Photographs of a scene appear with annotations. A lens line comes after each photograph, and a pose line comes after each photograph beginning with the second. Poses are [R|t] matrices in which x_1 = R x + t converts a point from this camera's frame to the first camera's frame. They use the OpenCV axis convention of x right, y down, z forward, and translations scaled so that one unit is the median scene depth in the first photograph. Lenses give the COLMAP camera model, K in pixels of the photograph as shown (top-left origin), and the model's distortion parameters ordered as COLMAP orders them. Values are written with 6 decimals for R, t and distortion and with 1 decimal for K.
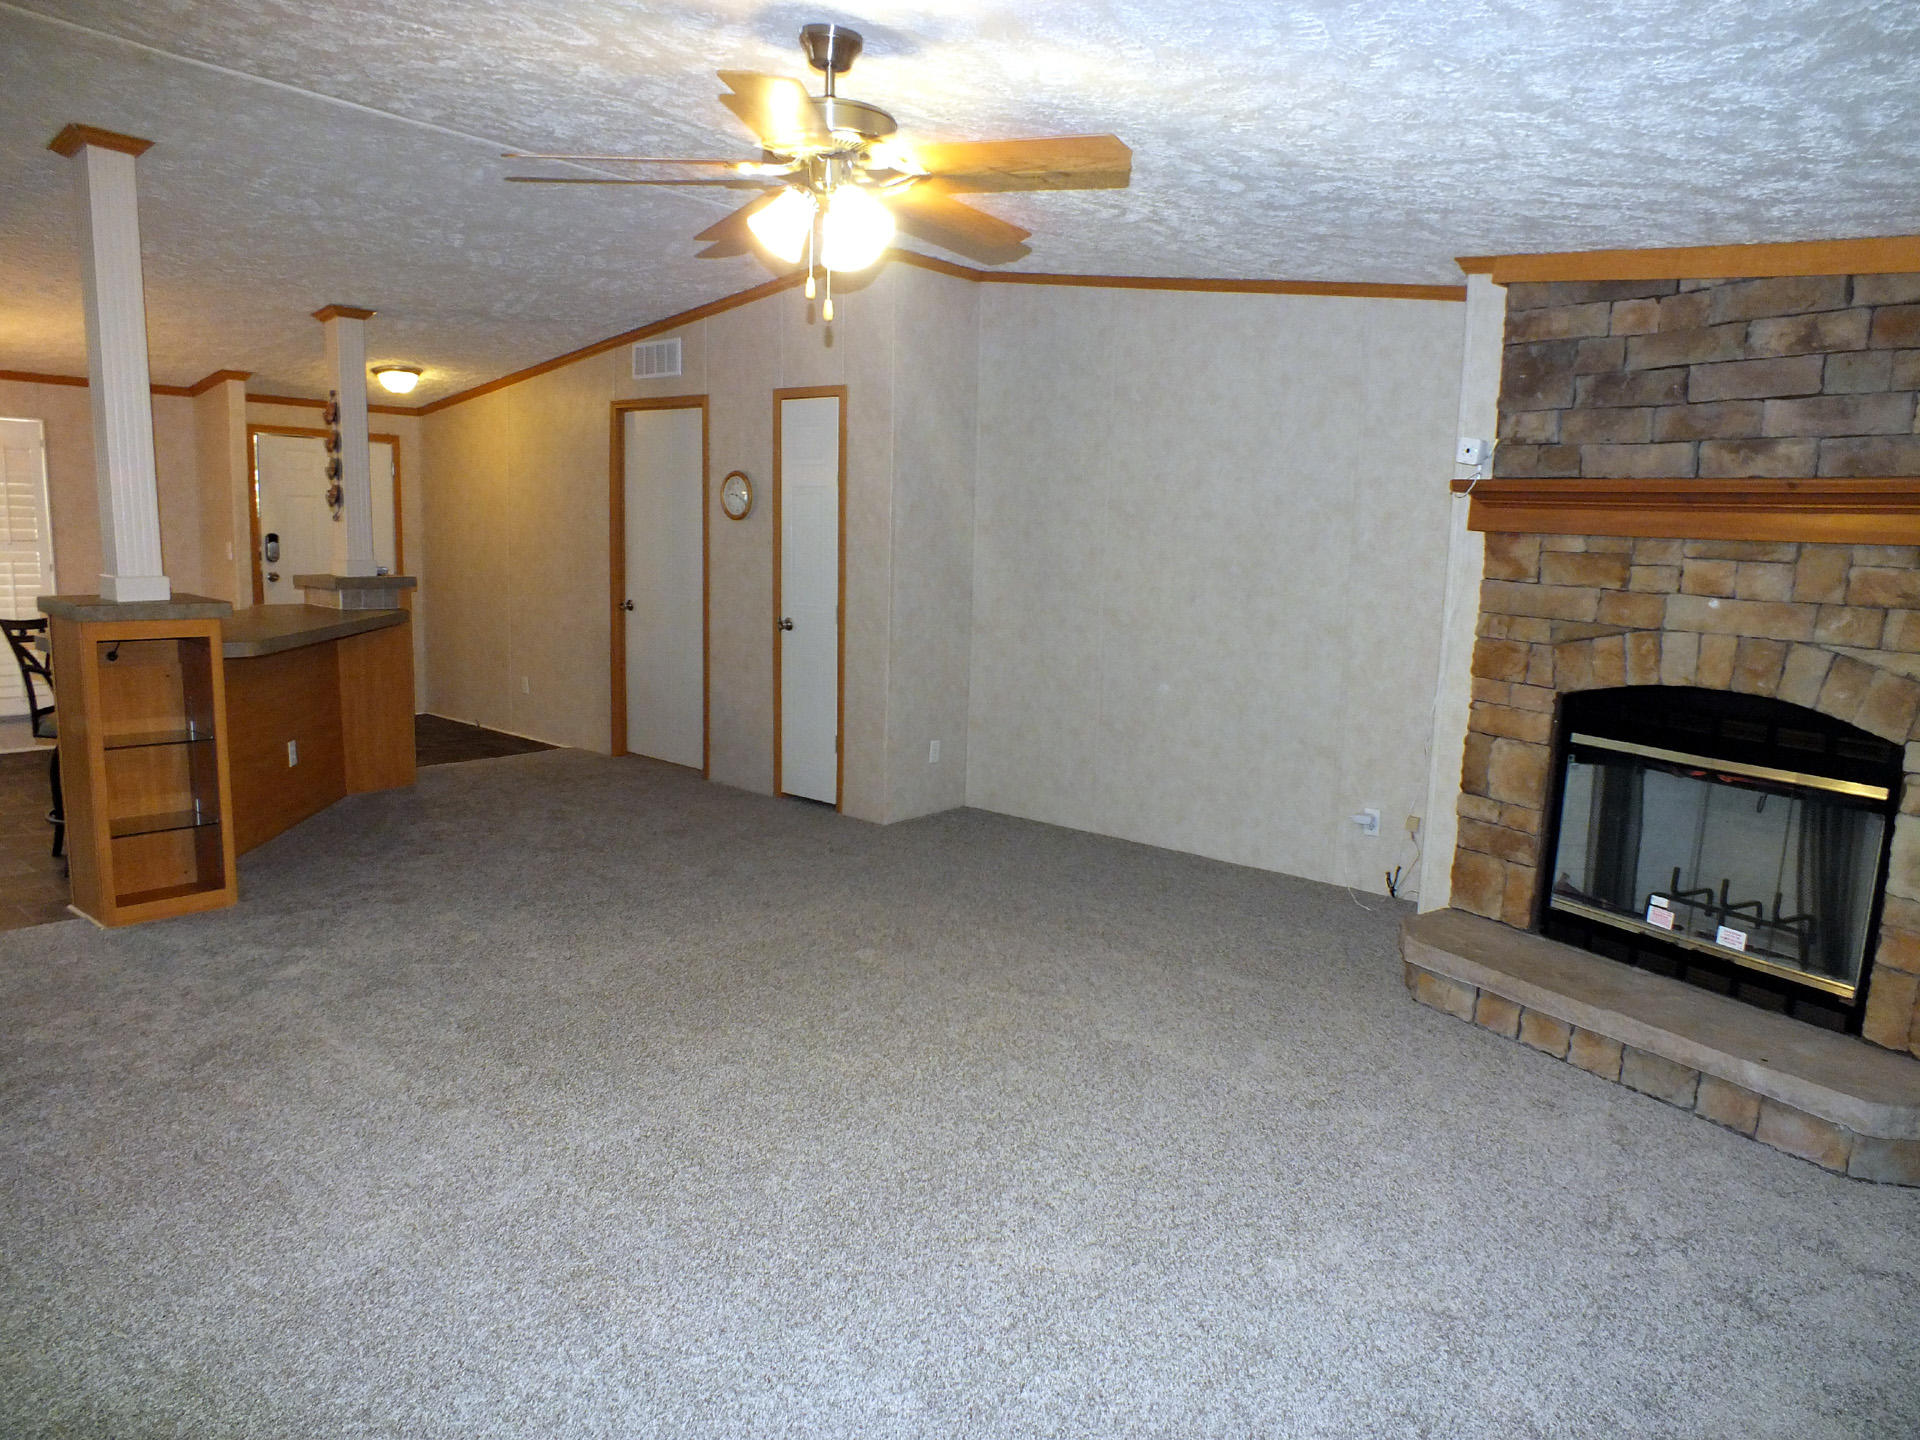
lens RADIAL K [[1255.4, 0, 933.5], [0, 1255.4, 675.7], [0, 0, 1]] dist [-0.001222, -0.002747]
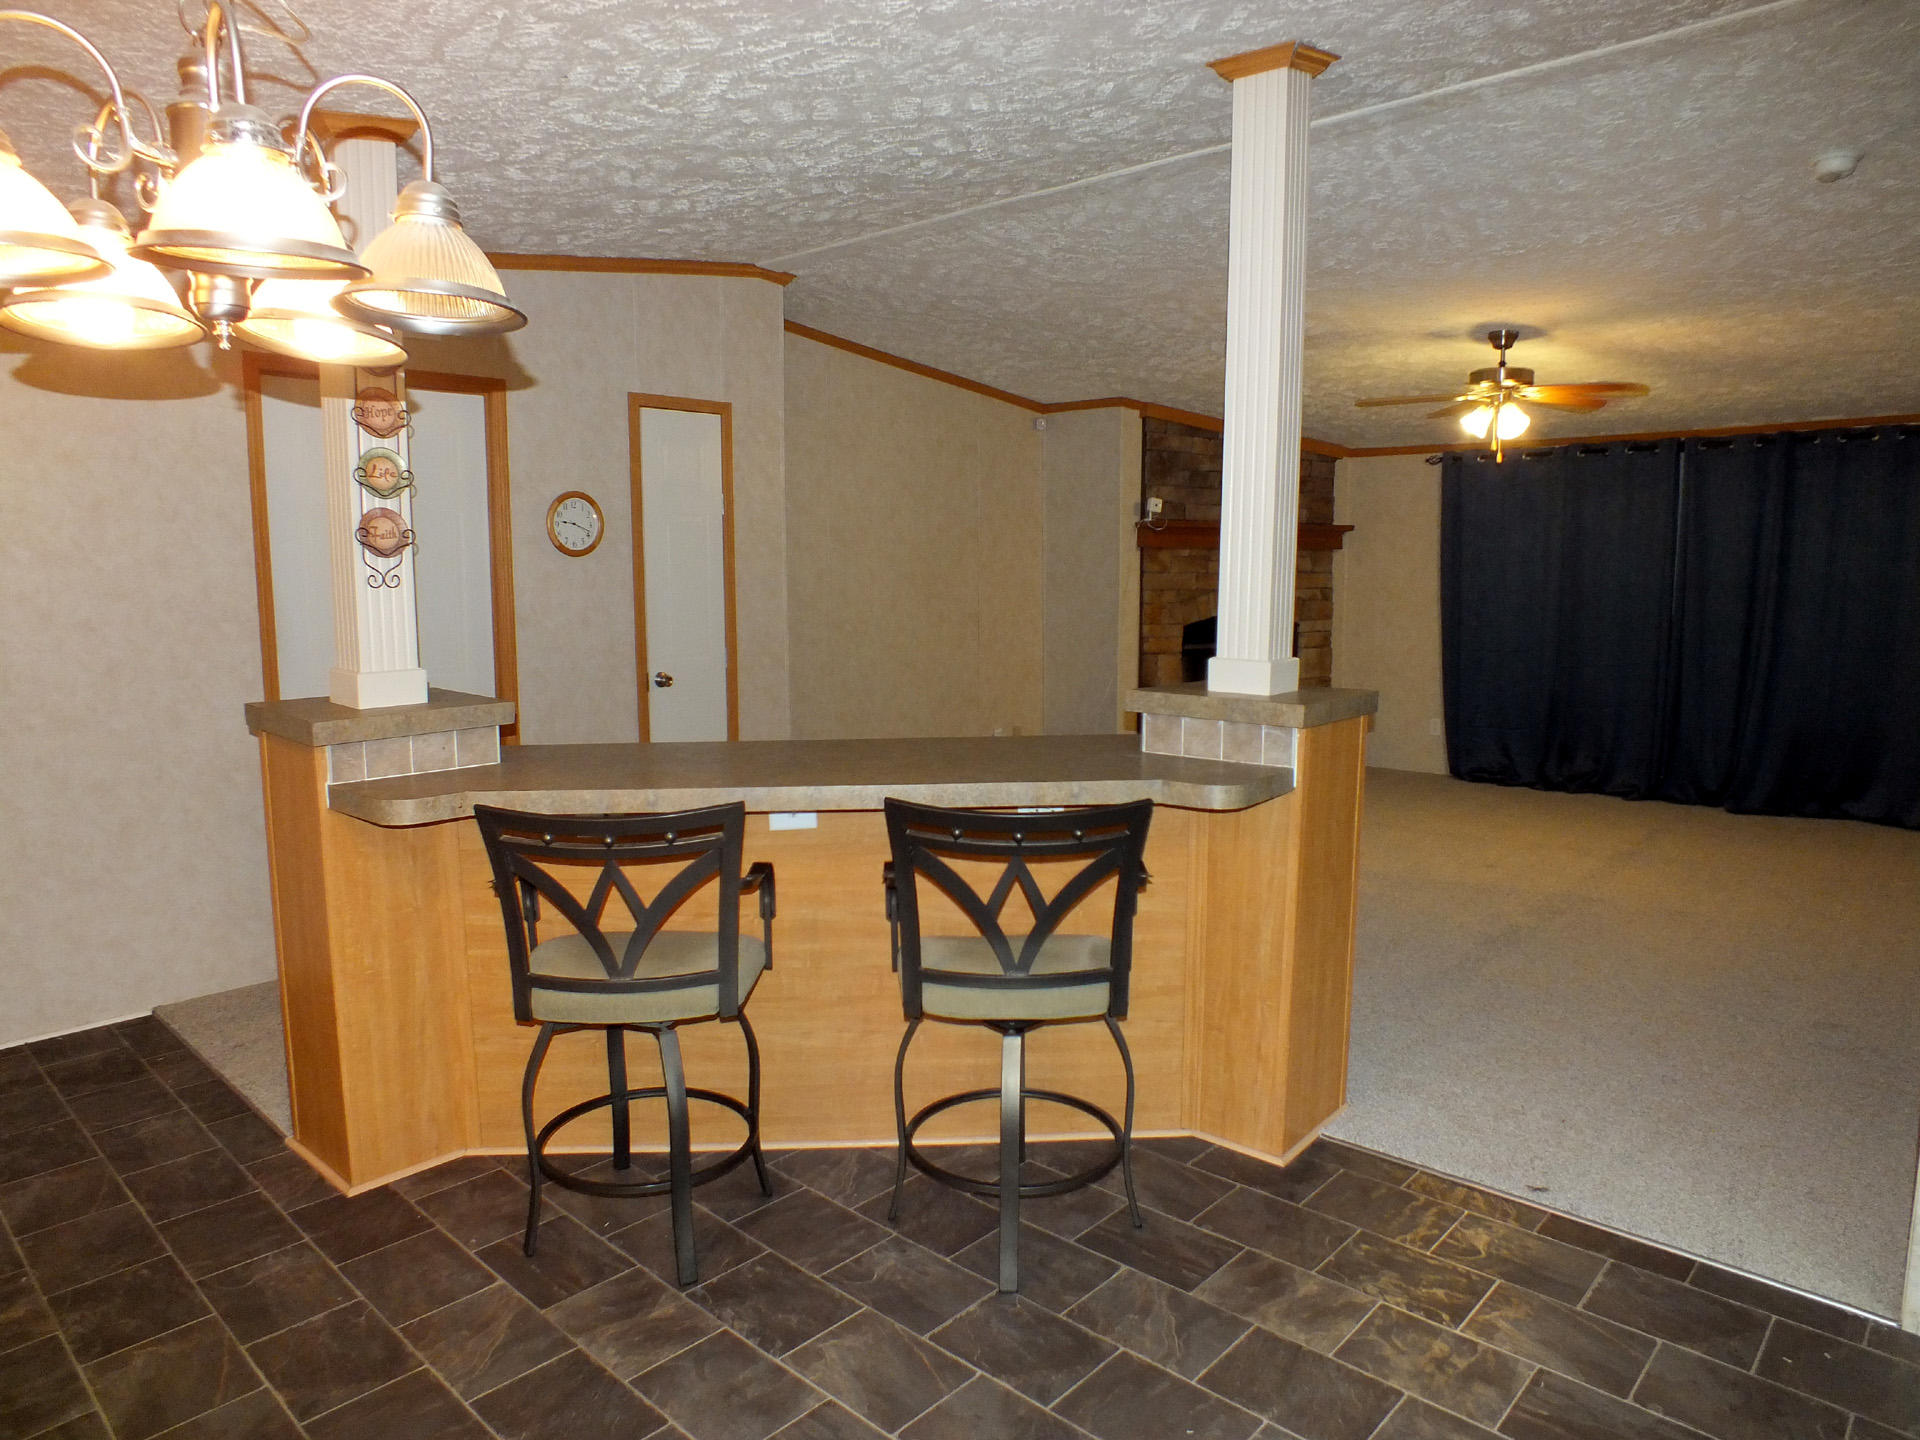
lens RADIAL K [[1246.3, 0, 960.0], [0, 1246.3, 720.0], [0, 0, 1]] dist [-0.085164, 0.051420]
pose [[0.043772, -0.162052, 0.985811, -1.554664], [0.125282, 0.979858, 0.155510, -0.198762], [-0.991155, 0.116697, 0.063193, 1.276344]]
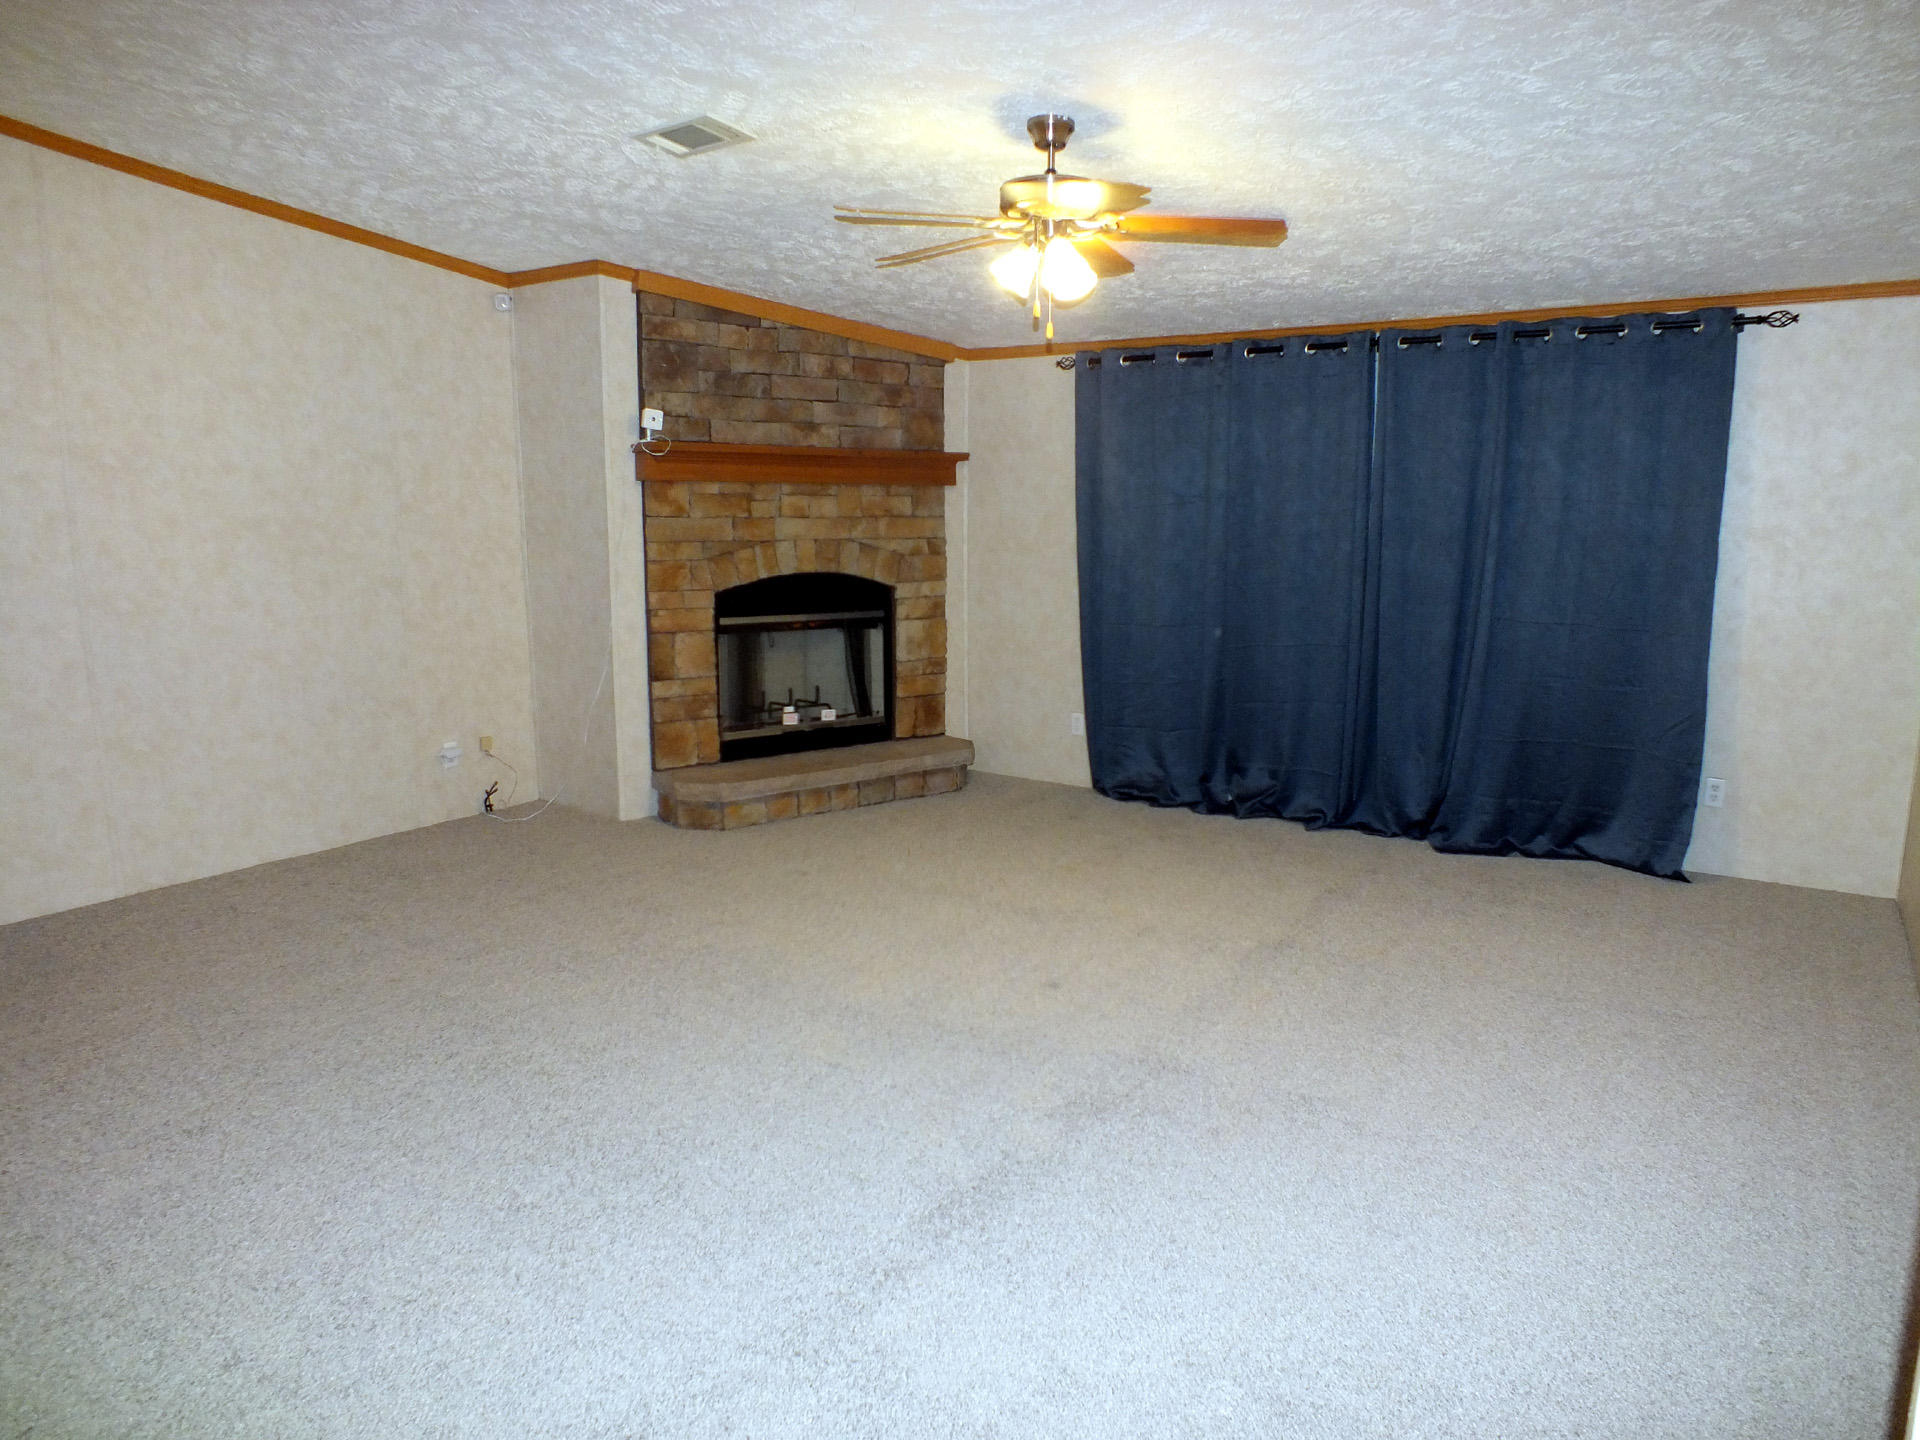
lens RADIAL K [[1246.3, 0, 960.0], [0, 1246.3, 720.0], [0, 0, 1]] dist [-0.085164, 0.051420]
pose [[-0.105091, -0.205986, 0.972896, -0.967488], [0.110094, 0.969889, 0.217242, -0.125330], [-0.988350, 0.129940, -0.079248, 0.872264]]
